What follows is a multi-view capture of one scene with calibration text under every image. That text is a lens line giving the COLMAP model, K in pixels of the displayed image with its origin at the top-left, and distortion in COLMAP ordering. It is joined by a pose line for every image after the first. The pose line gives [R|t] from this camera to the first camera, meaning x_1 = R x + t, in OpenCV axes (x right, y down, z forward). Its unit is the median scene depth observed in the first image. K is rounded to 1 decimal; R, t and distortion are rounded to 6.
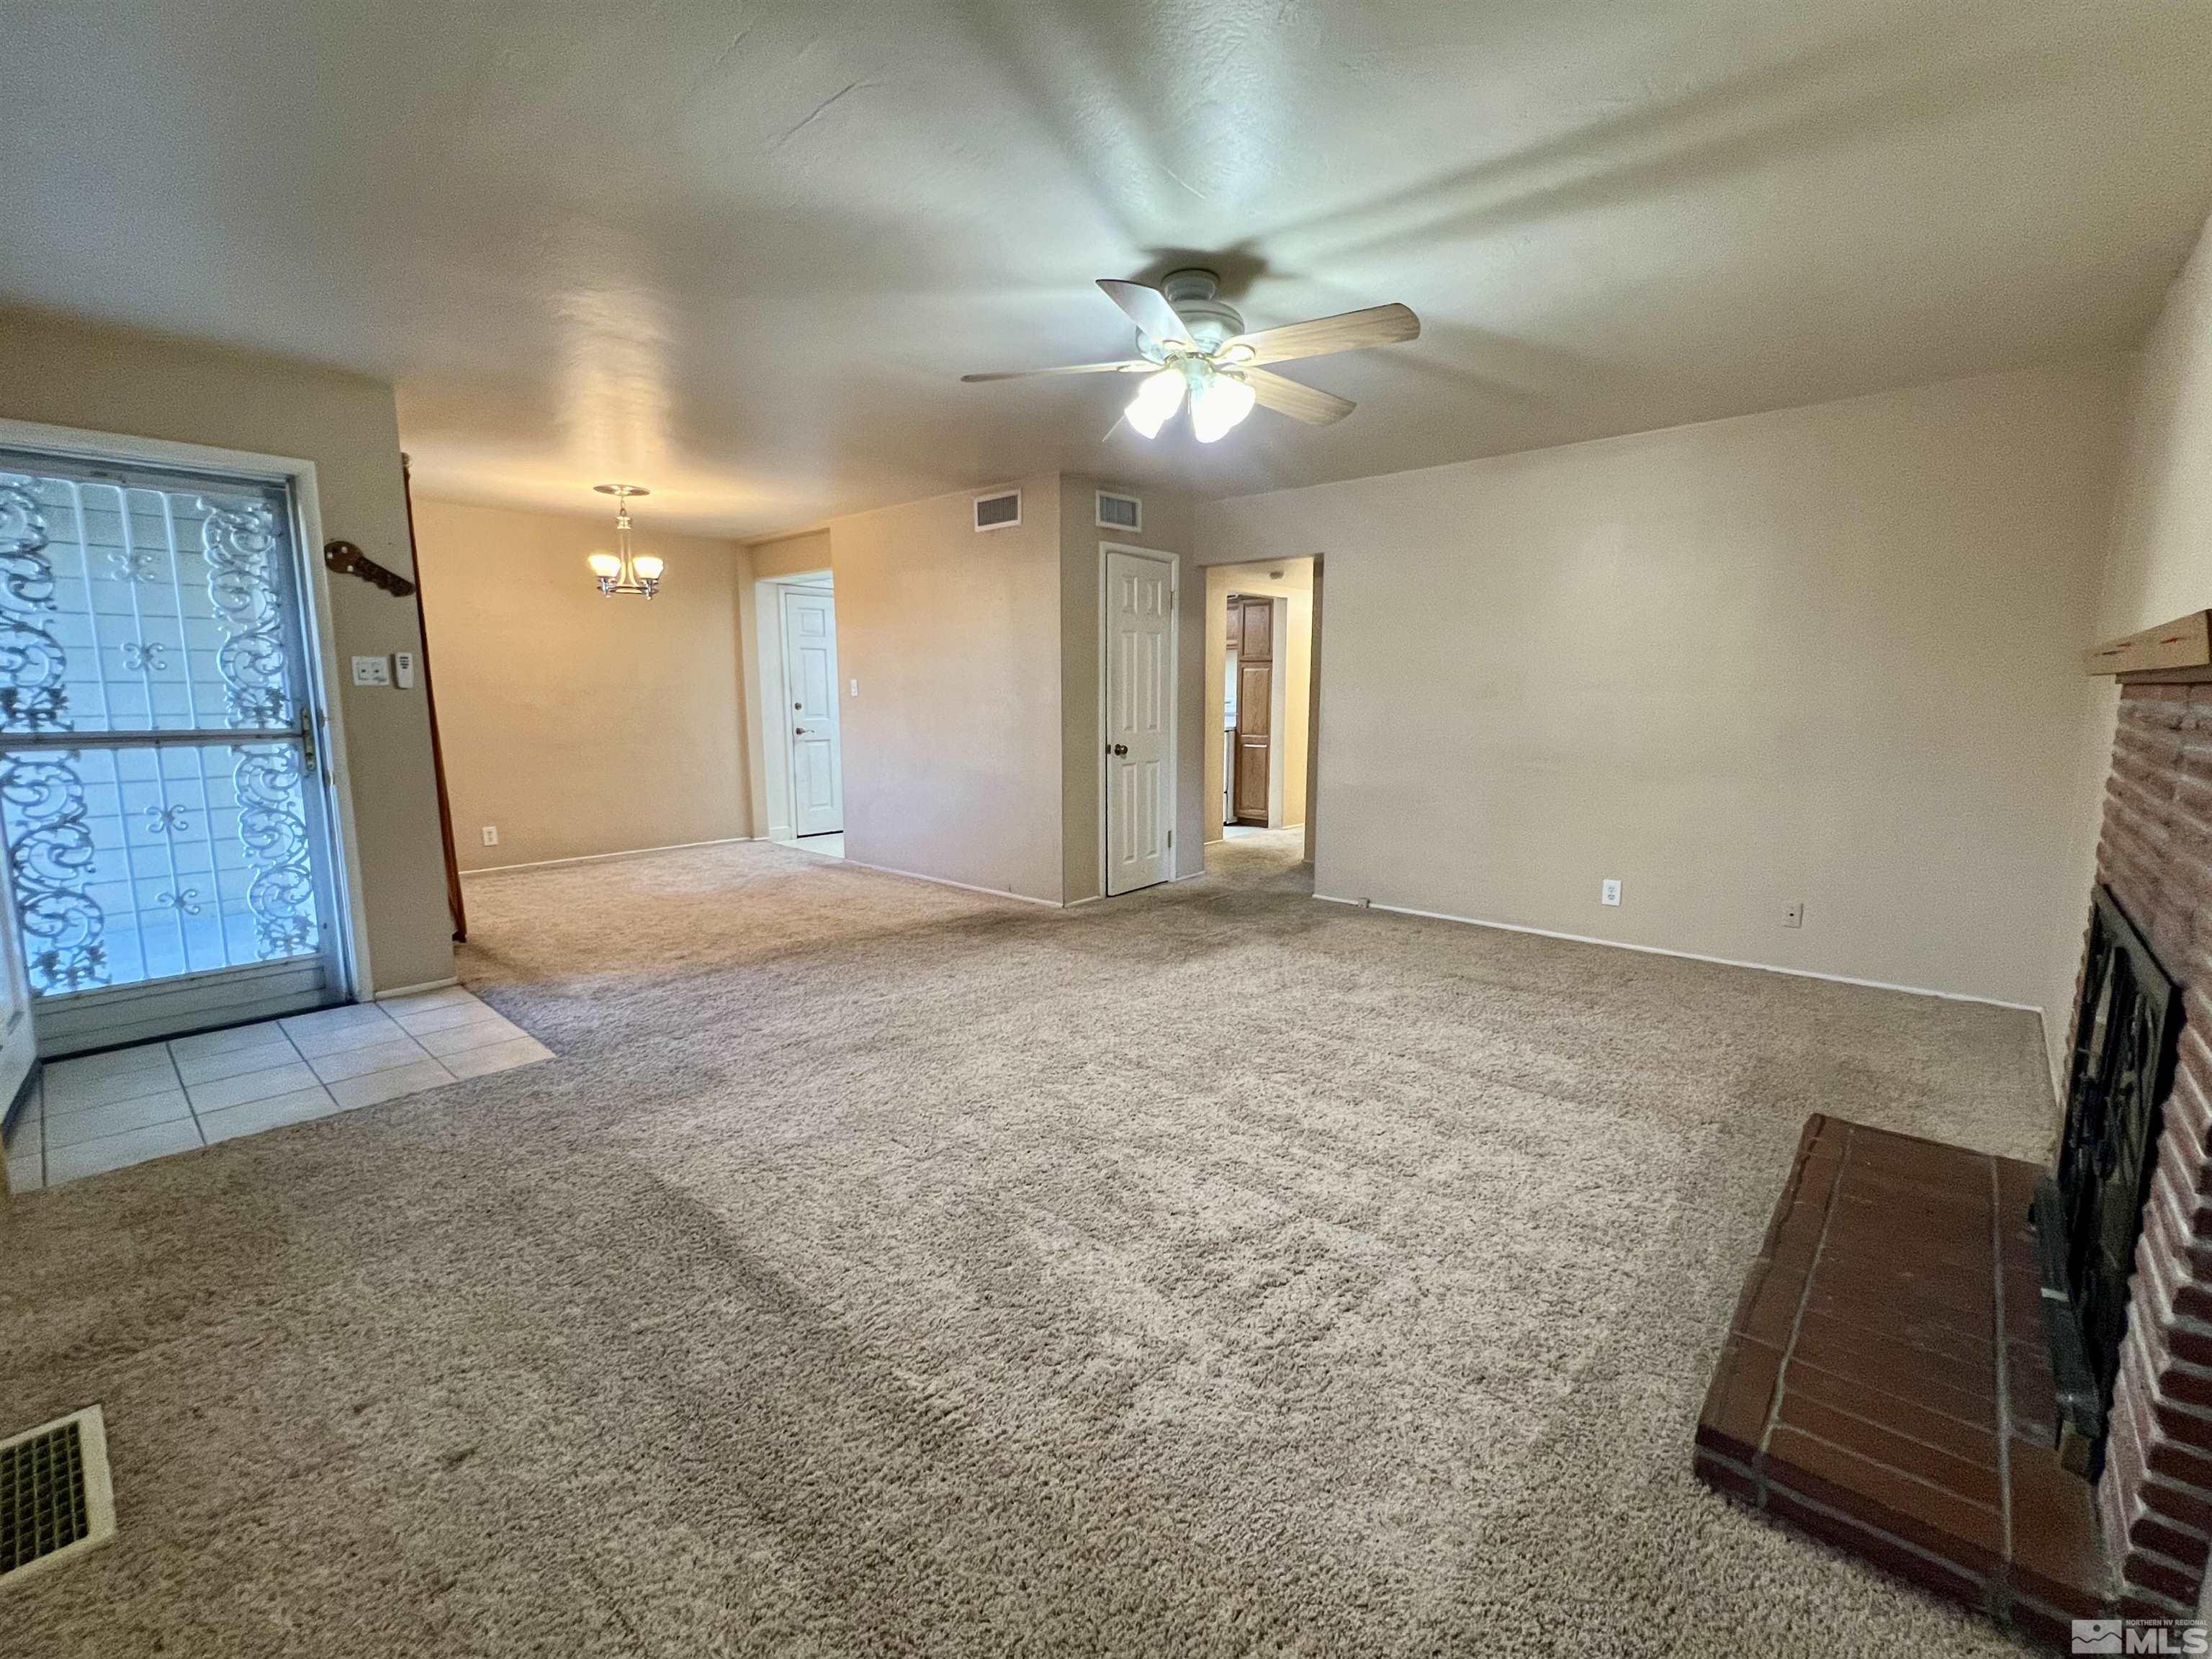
lens RADIAL K [[962.6, 0, 1100.2], [0, 962.6, 833.5], [0, 0, 1]] dist [-0.001885, -0.000041]
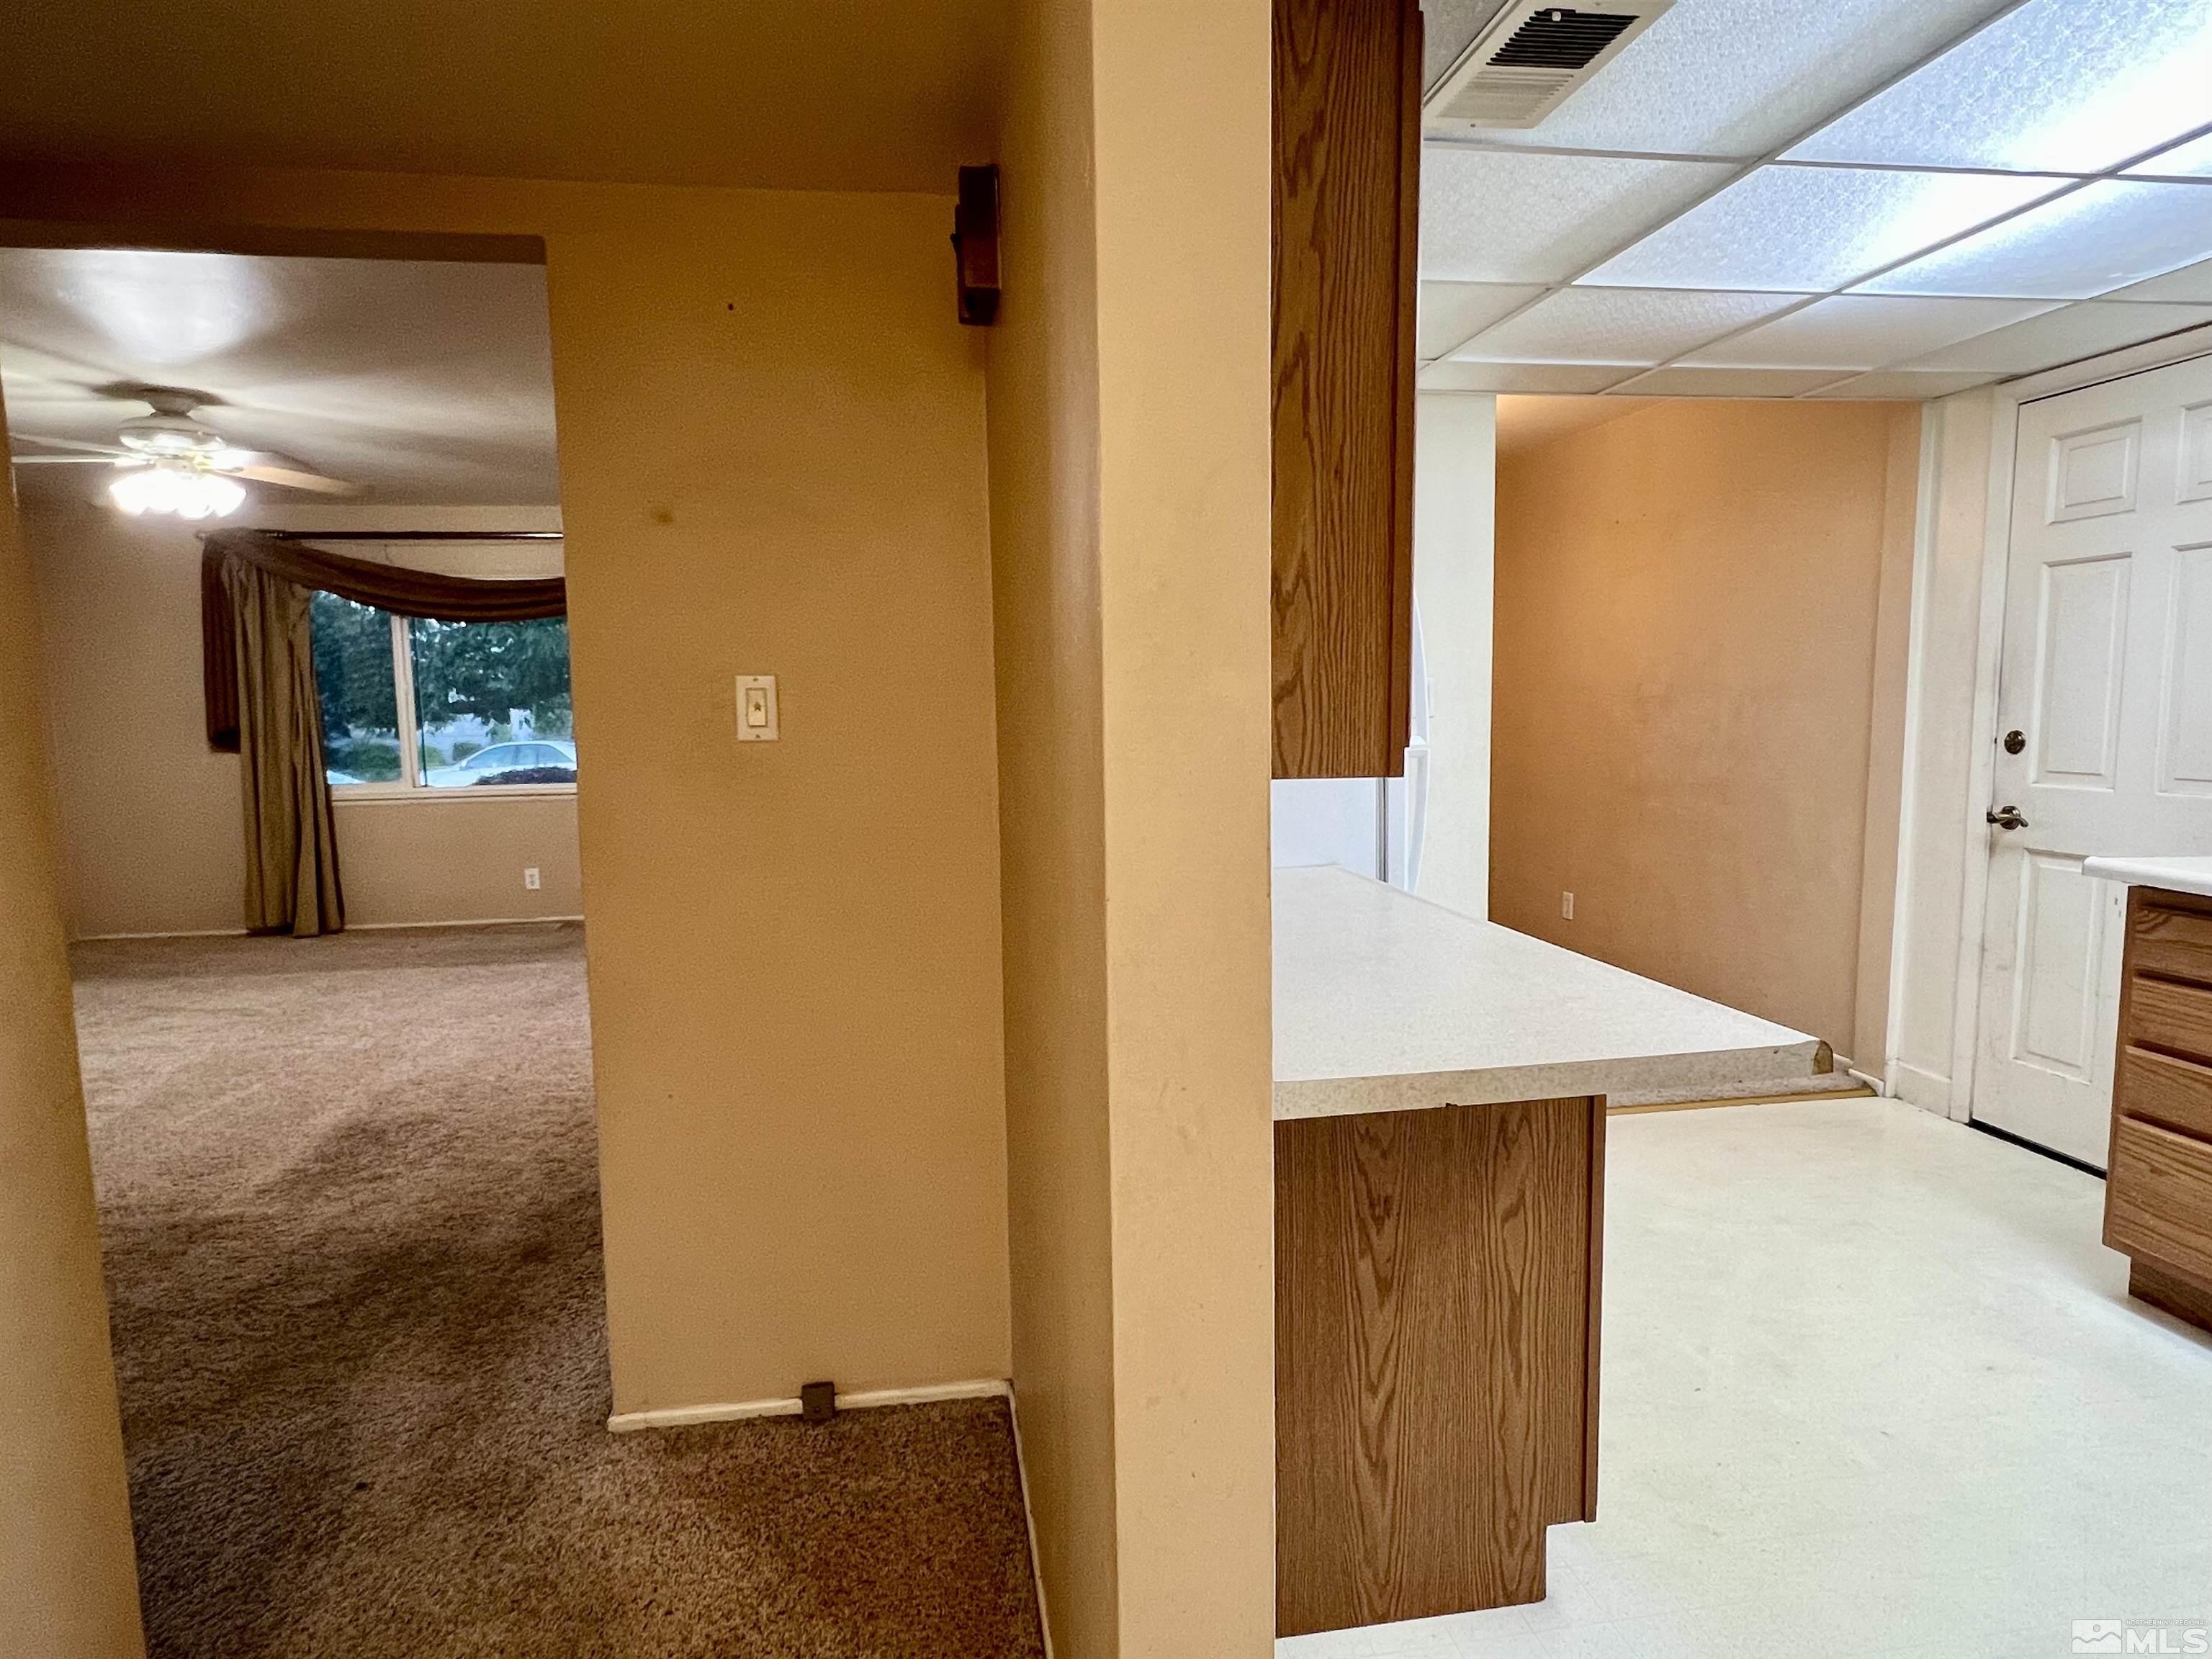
lens RADIAL K [[1261.7, 0, 1093.7], [0, 1261.7, 839.3], [0, 0, 1]] dist [-0.004862, 0.000322]
pose [[-0.631968, 0.099805, -0.768541, 0.478639], [-0.097451, 0.973568, 0.206564, -0.346137], [0.768843, 0.205436, -0.605538, 2.239962]]
